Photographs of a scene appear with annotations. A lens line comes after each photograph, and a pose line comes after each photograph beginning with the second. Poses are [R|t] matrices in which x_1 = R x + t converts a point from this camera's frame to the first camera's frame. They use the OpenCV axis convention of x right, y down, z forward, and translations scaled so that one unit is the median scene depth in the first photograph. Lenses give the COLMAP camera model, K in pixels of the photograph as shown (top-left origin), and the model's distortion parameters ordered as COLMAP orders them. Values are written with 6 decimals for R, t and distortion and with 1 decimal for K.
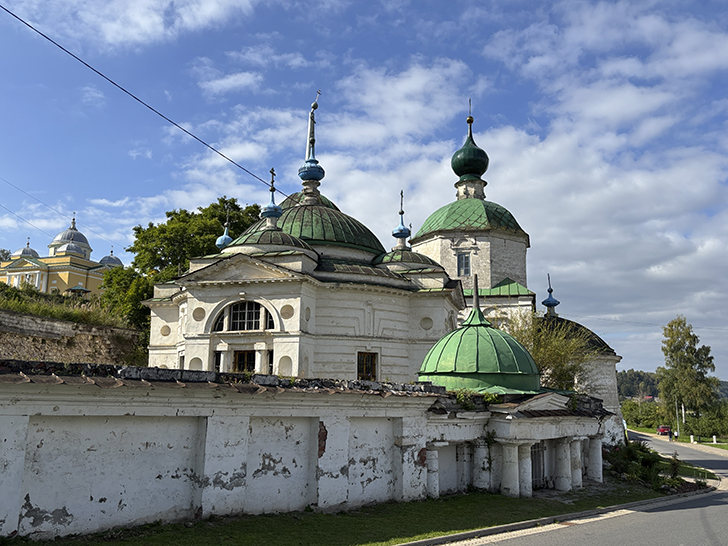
lens RADIAL K [[631.0, 0, 365.1], [0, 631.0, 276.6], [0, 0, 1]] dist [0.030402, -0.005565]
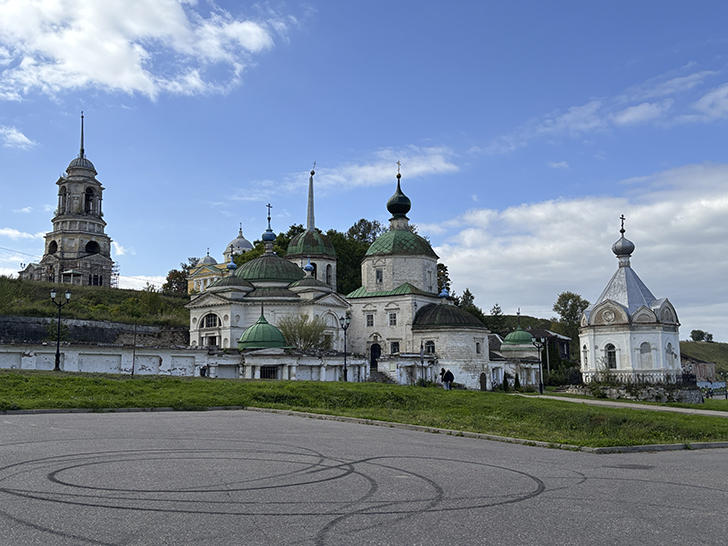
lens RADIAL K [[718.7, 0, 363.6], [0, 718.7, 270.1], [0, 0, 1]] dist [0.019968, 0.000000]
pose [[0.941335, -0.075709, -0.328873, 1.146362], [0.086756, 0.996048, 0.019027, -0.113642], [0.326133, -0.046442, 0.944183, -1.175342]]
